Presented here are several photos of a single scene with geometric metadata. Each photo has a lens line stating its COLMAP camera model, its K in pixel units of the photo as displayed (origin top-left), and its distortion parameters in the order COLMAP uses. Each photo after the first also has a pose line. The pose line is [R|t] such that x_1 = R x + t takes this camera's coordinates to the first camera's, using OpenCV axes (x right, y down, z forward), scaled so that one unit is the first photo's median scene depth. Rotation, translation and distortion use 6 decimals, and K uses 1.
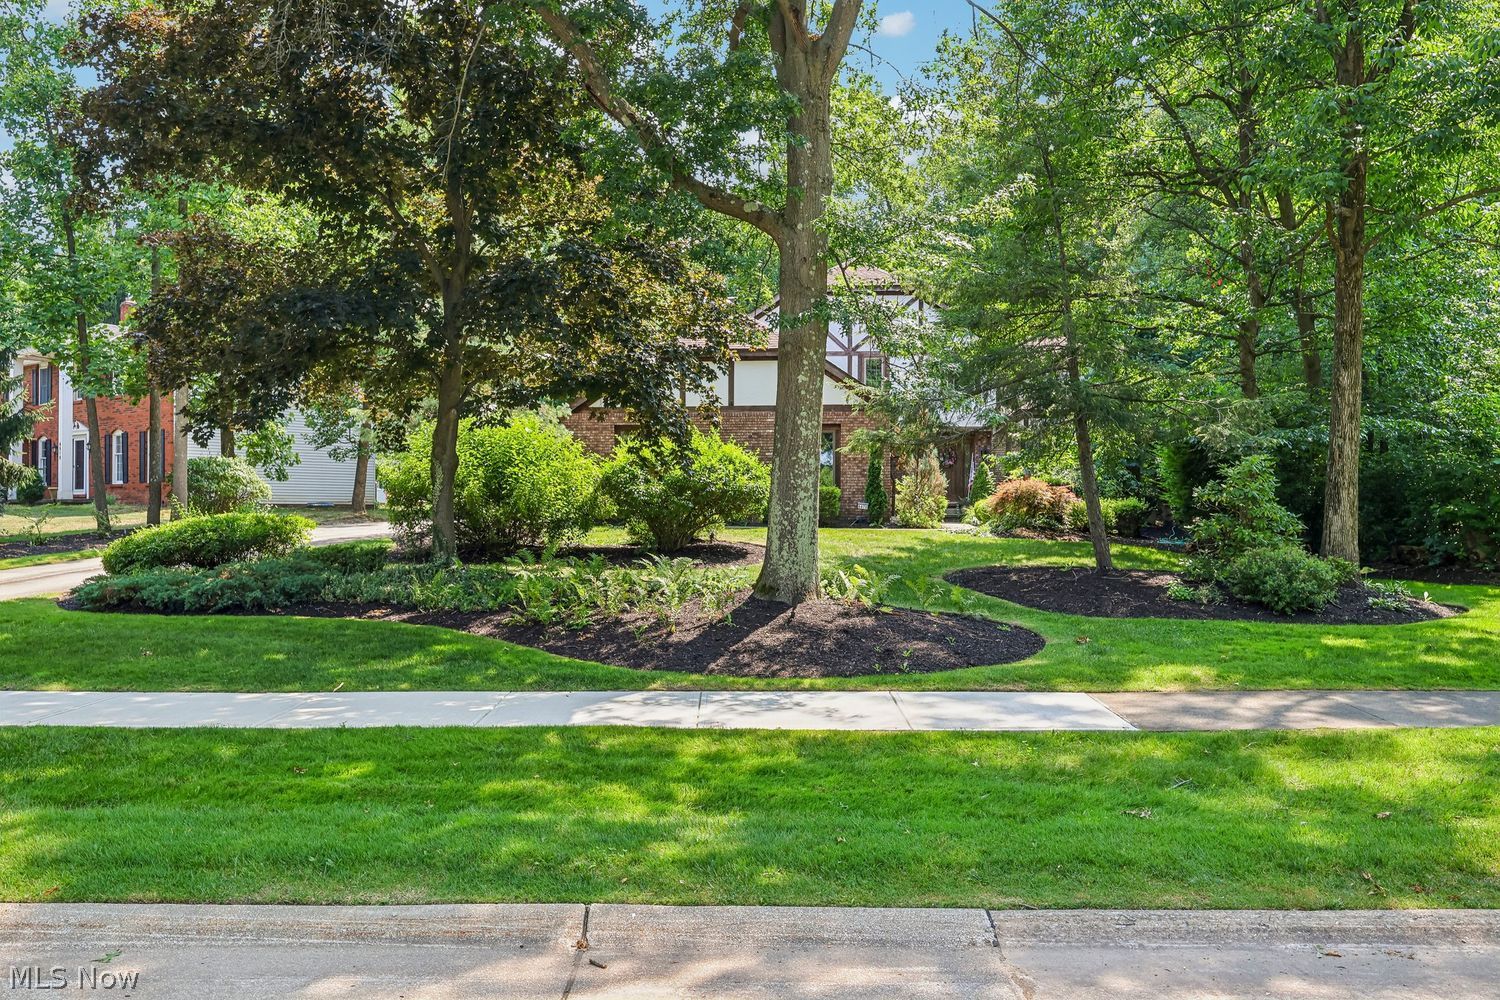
lens RADIAL K [[1179.9, 0, 751.9], [0, 1179.9, 502.1], [0, 0, 1]] dist [0.000109, 0.004083]
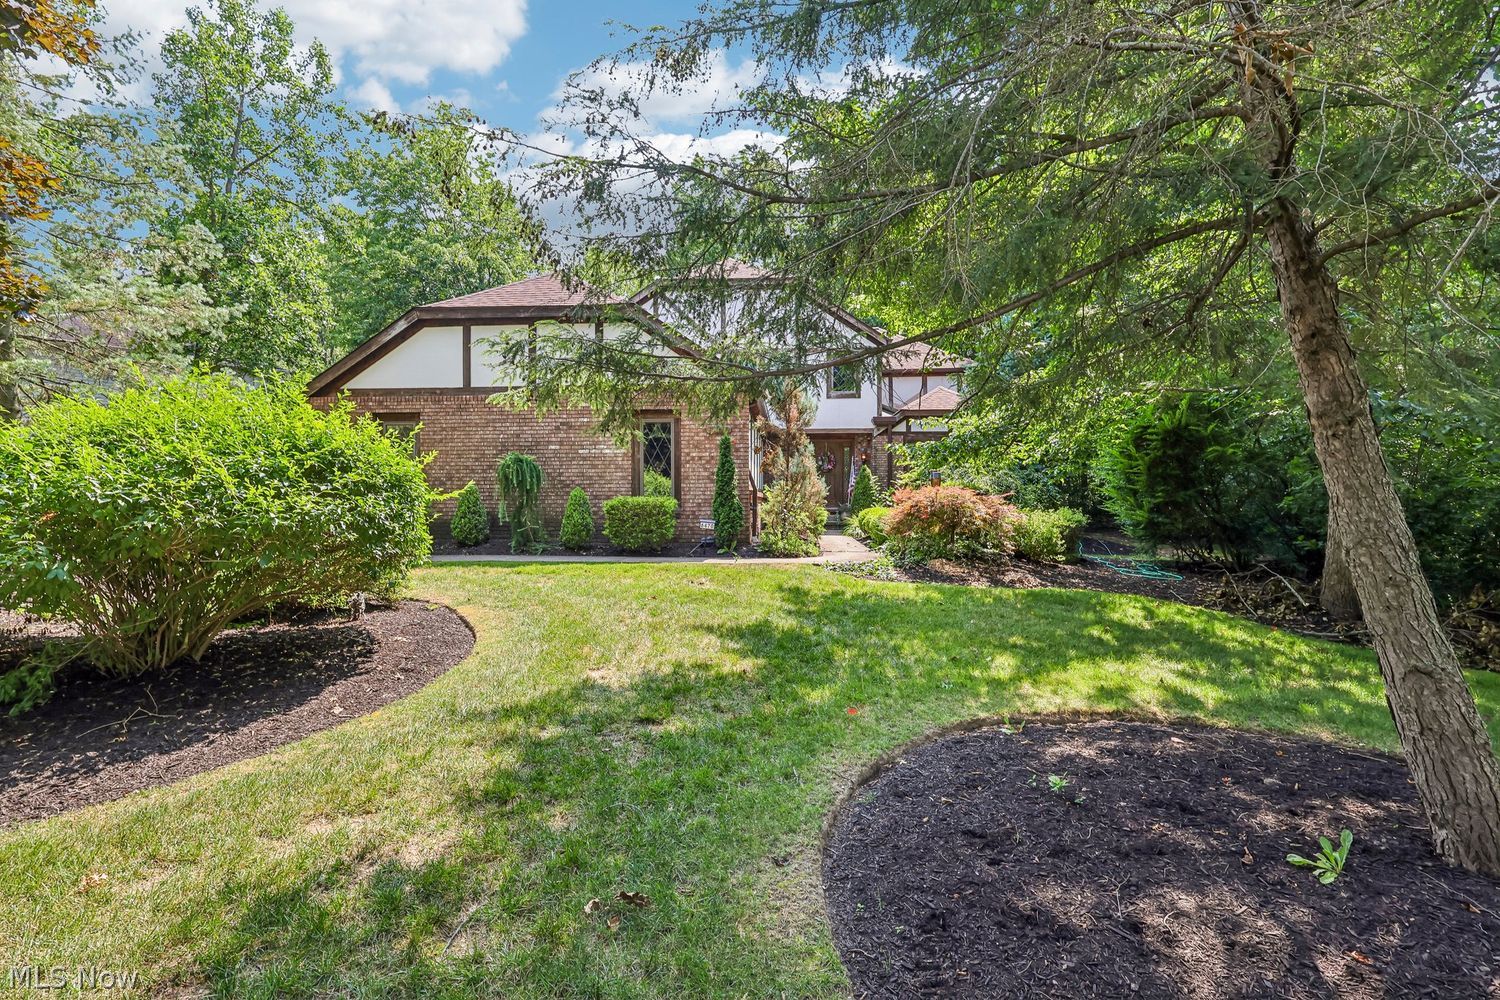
lens RADIAL K [[692.3, 0, 747.7], [0, 692.3, 494.7], [0, 0, 1]] dist [-0.004863, 0.003198]
pose [[0.998552, -0.003846, 0.053659, 0.092222], [0.003920, 0.999992, -0.001273, -0.013129], [-0.053653, 0.001481, 0.998559, 0.567671]]
